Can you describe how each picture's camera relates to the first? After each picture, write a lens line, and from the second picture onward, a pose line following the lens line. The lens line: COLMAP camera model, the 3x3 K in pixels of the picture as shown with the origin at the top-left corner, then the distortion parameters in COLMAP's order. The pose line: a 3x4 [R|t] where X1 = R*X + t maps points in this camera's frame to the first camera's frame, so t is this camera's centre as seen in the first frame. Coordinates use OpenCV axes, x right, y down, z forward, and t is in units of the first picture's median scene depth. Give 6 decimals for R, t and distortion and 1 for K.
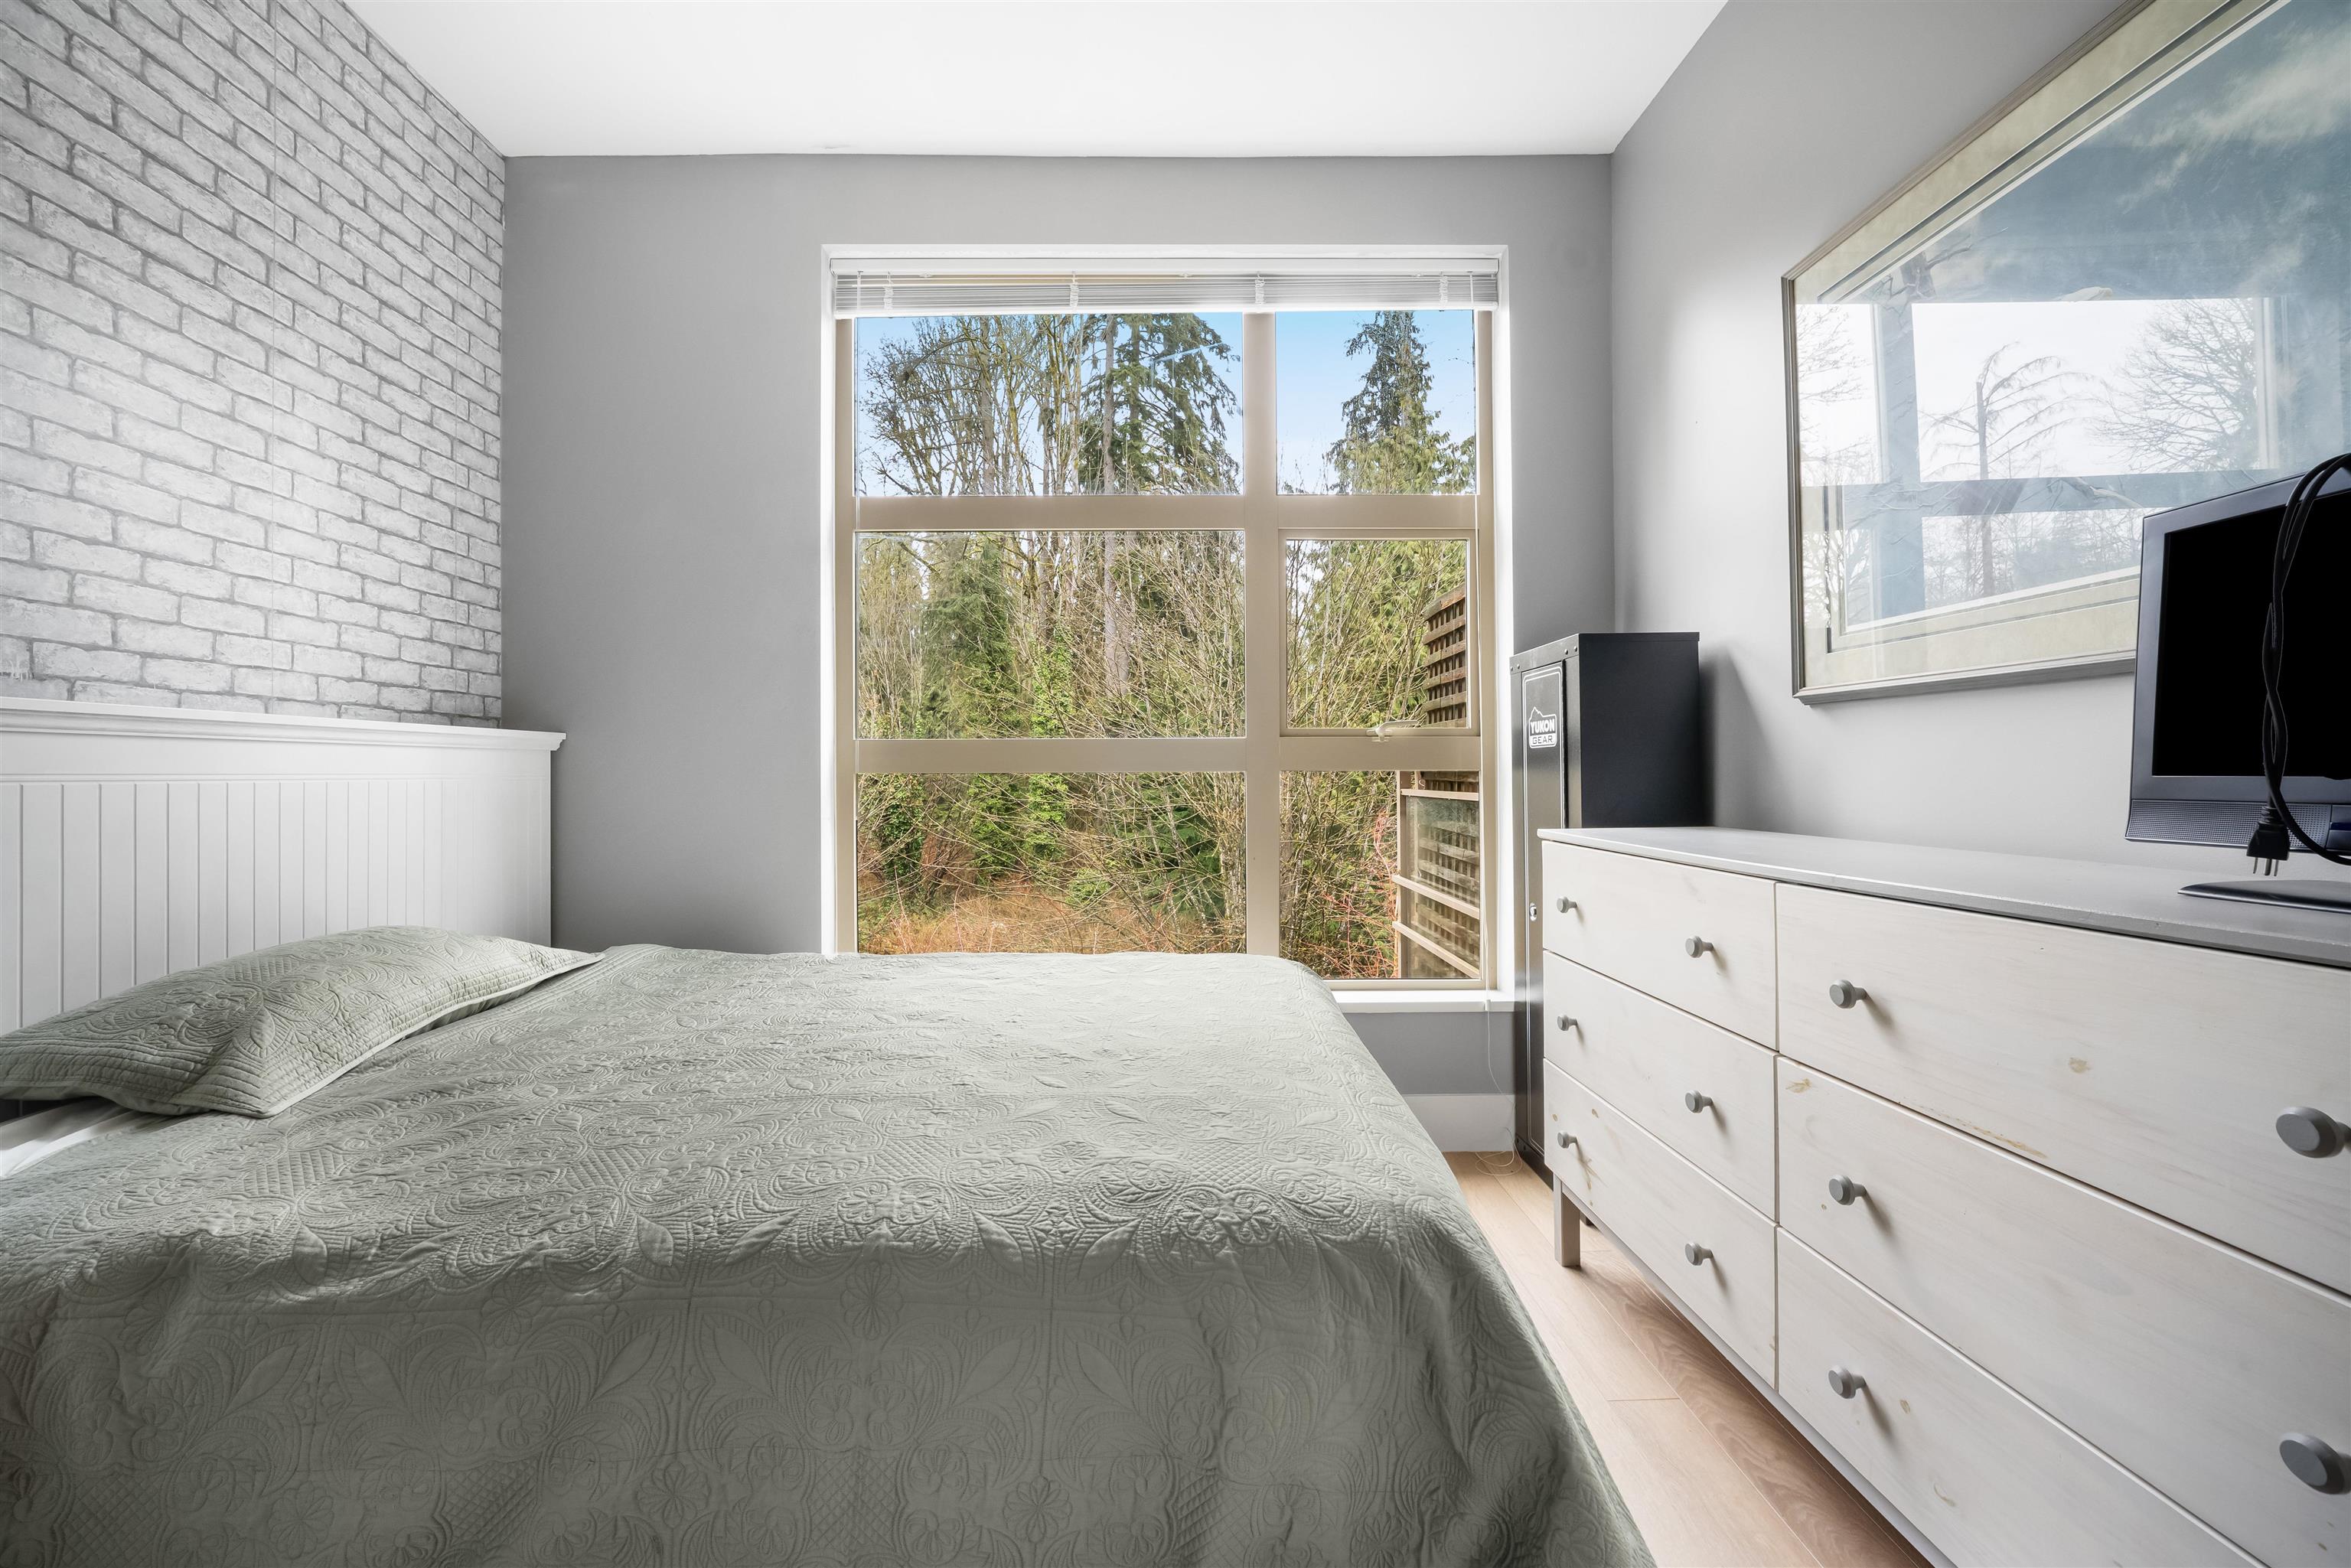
lens RADIAL K [[957.6, 0, 1149.4], [0, 957.6, 778.5], [0, 0, 1]] dist [-0.025681, 0.006197]
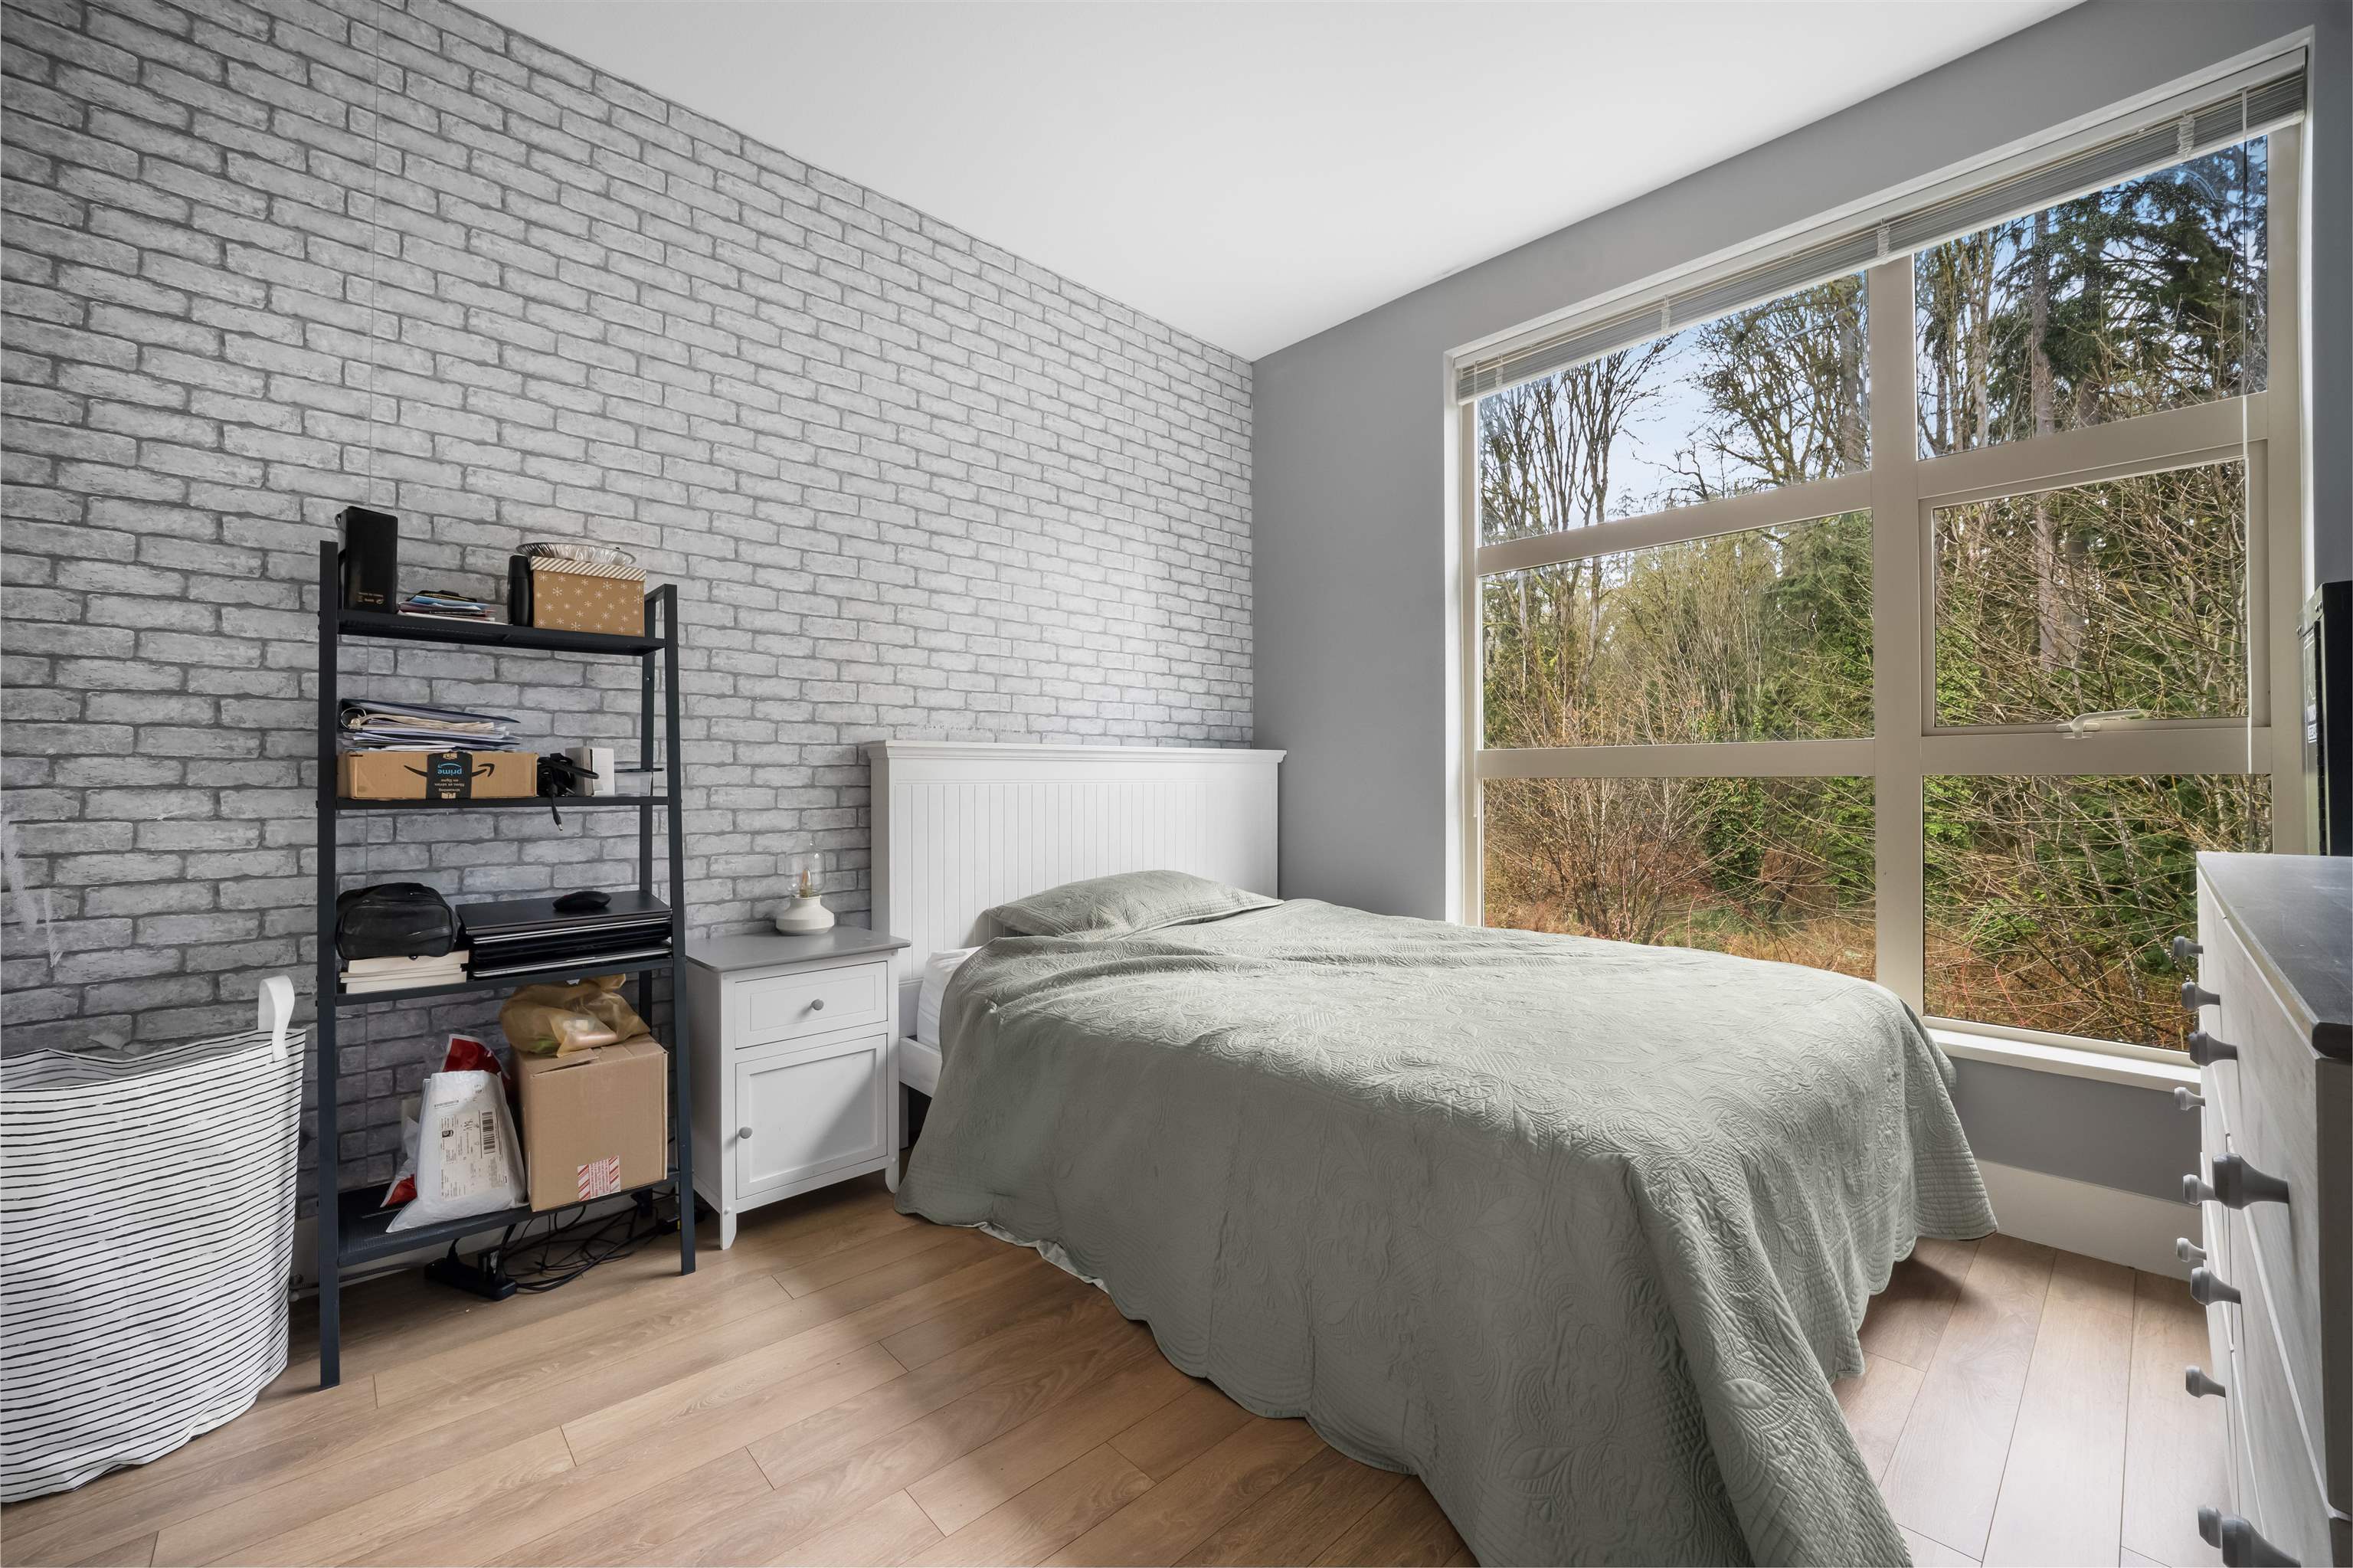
lens RADIAL K [[950.0, 0, 1162.6], [0, 950.0, 761.8], [0, 0, 1]] dist [-0.001767, -0.000008]
pose [[0.678901, -0.015057, -0.734075, 0.302263], [-0.000303, 0.999784, -0.020788, -0.000375], [0.734230, 0.014335, 0.678750, -0.108953]]
